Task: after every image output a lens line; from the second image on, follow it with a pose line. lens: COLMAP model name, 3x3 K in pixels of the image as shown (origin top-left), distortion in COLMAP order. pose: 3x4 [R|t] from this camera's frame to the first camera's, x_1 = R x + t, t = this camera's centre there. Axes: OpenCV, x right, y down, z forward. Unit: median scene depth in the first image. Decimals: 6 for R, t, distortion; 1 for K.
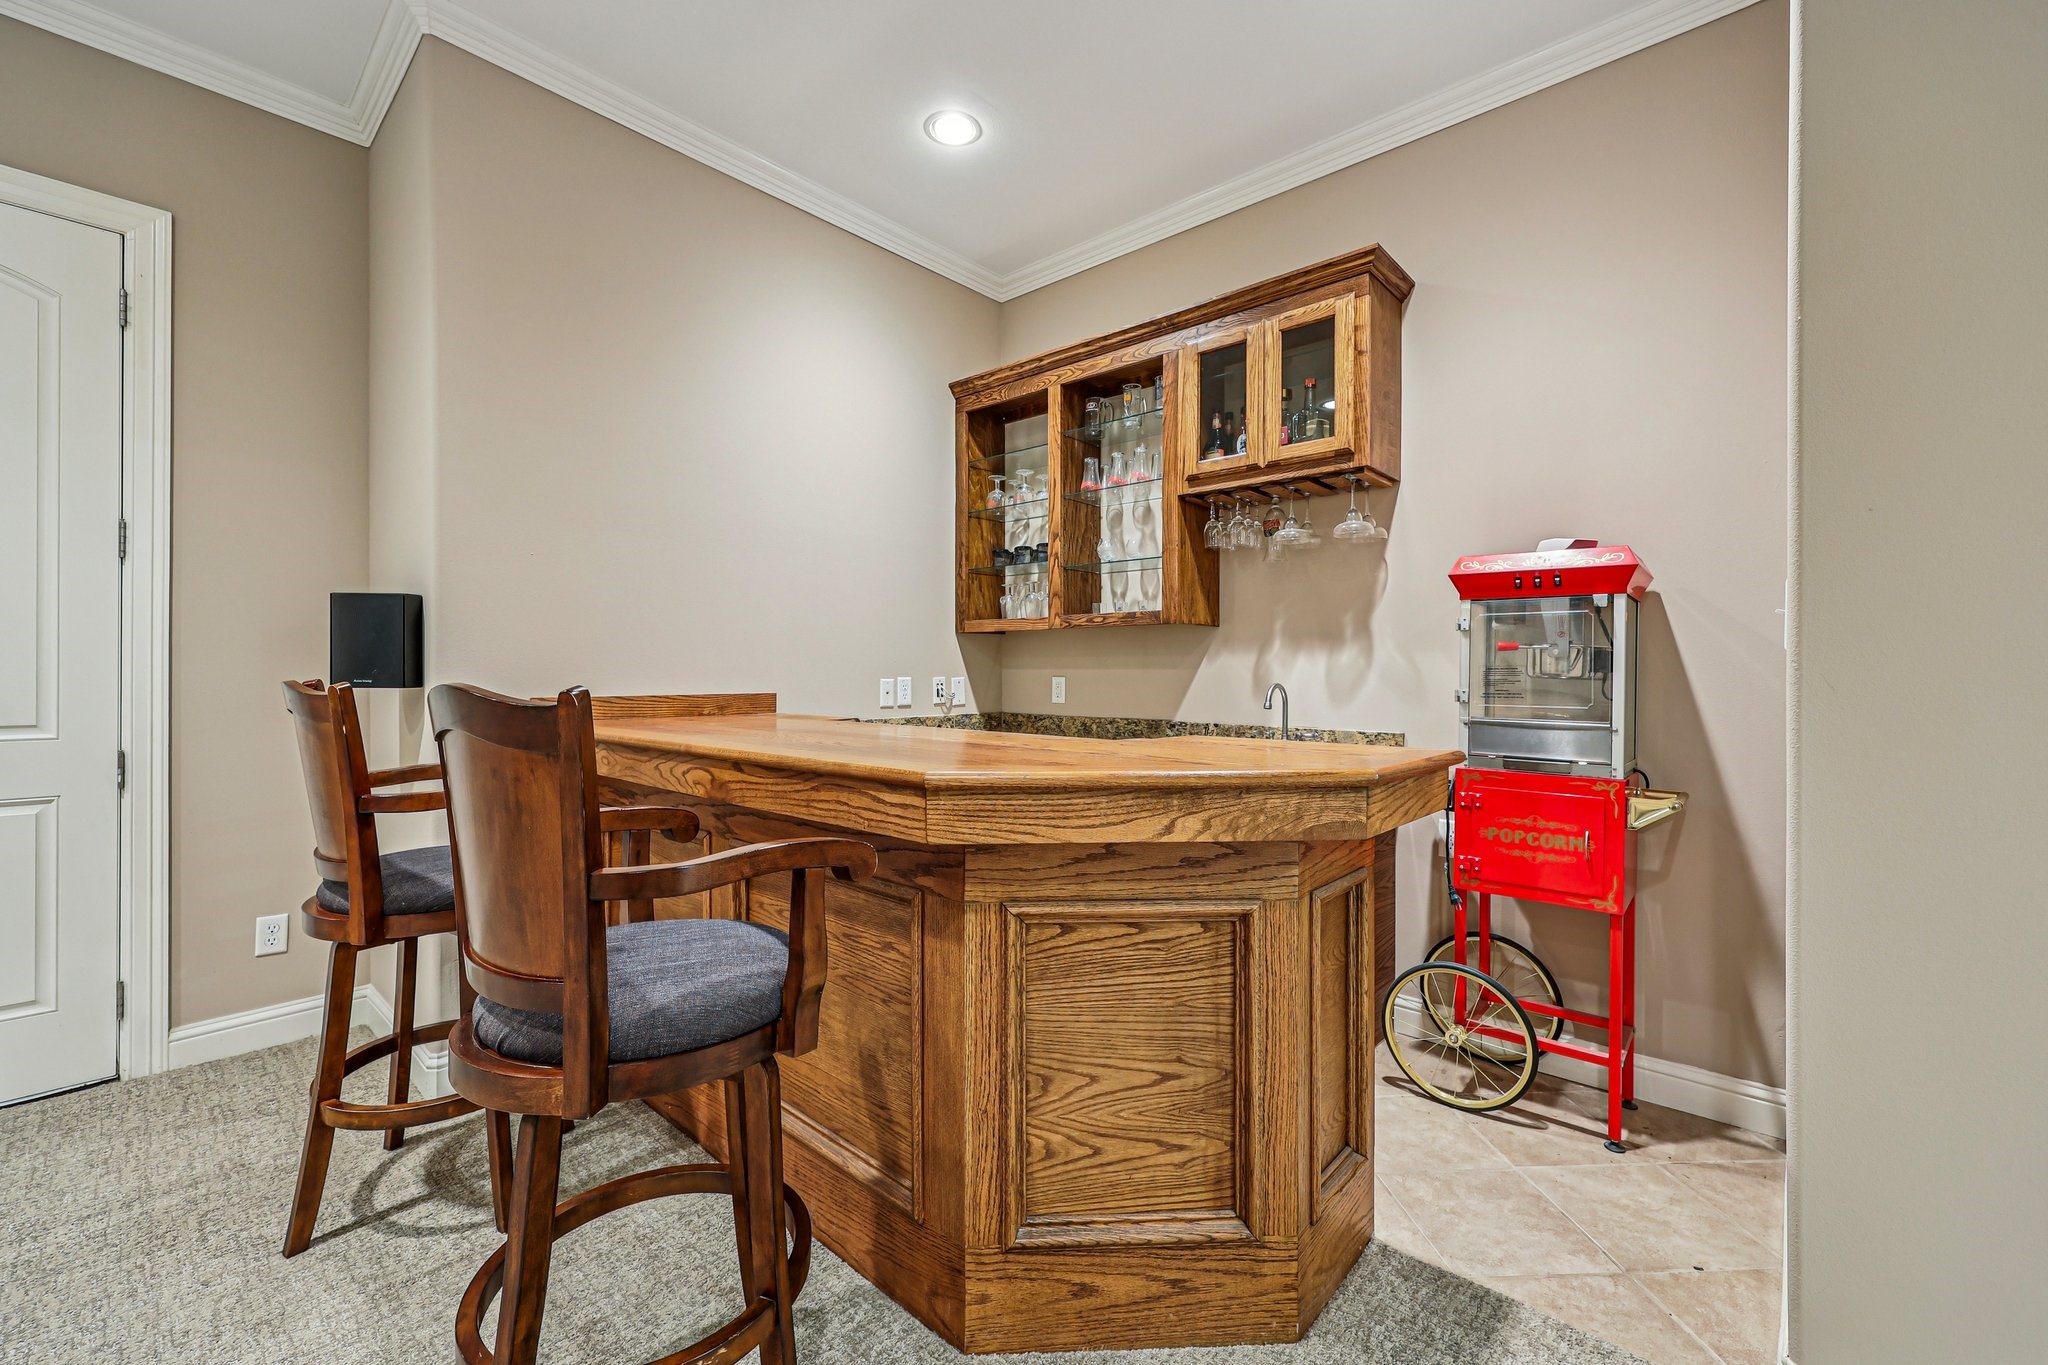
lens RADIAL K [[848.0, 0, 1027.5], [0, 848.0, 674.5], [0, 0, 1]] dist [0.000597, -0.000129]
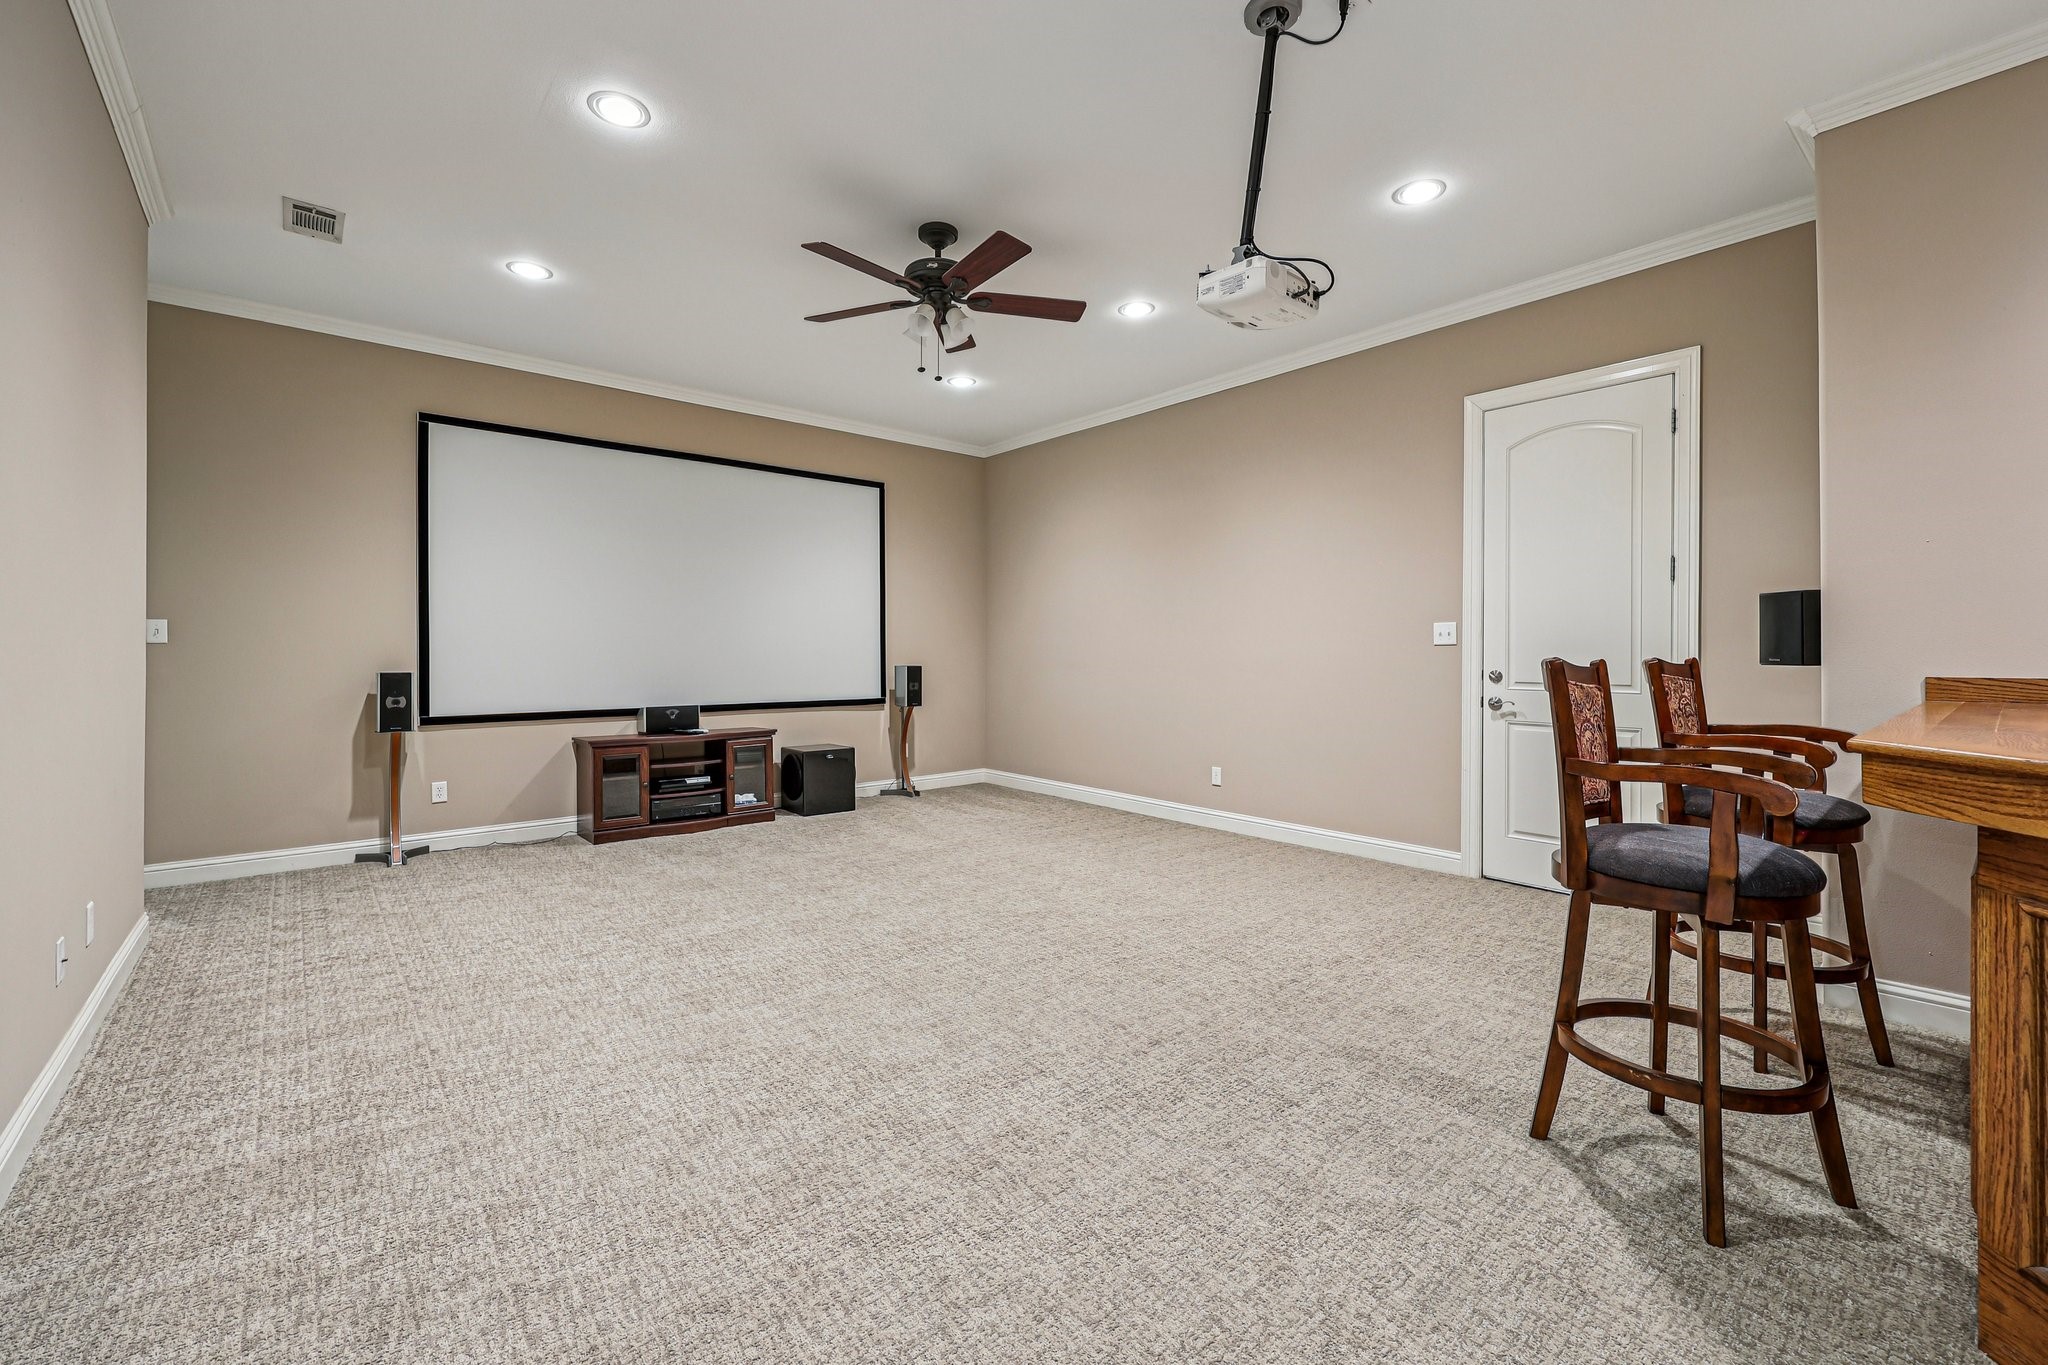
lens RADIAL K [[848.0, 0, 1029.4], [0, 848.0, 666.2], [0, 0, 1]] dist [0.000597, -0.000129]
pose [[-0.126548, 0.011544, -0.991893, 1.031039], [-0.001411, 0.999929, 0.011818, 0.005688], [0.991959, 0.002895, -0.126523, 0.037851]]
